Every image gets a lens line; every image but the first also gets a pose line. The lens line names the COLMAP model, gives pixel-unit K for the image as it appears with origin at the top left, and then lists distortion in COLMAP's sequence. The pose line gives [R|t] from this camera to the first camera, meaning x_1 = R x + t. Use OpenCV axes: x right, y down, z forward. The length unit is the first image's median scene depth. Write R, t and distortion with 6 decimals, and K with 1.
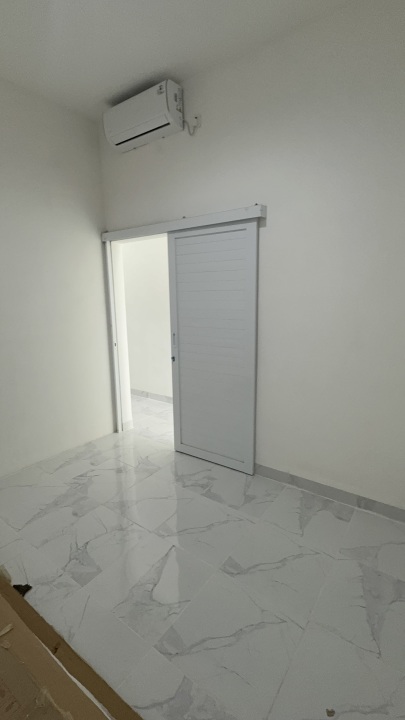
lens RADIAL K [[328.6, 0, 202.5], [0, 328.6, 360.0], [0, 0, 1]] dist [-0.001919, -0.000053]
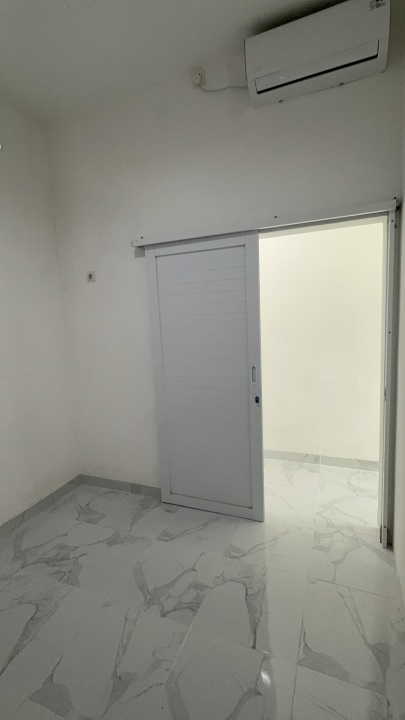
lens RADIAL K [[345.1, 0, 202.5], [0, 345.1, 360.0], [0, 0, 1]] dist [0.000224, 0.000015]
pose [[0.976881, -0.050305, 0.207781, -0.189881], [0.066136, 0.995355, -0.069956, -0.021026], [-0.203297, 0.082080, 0.975671, 0.129303]]
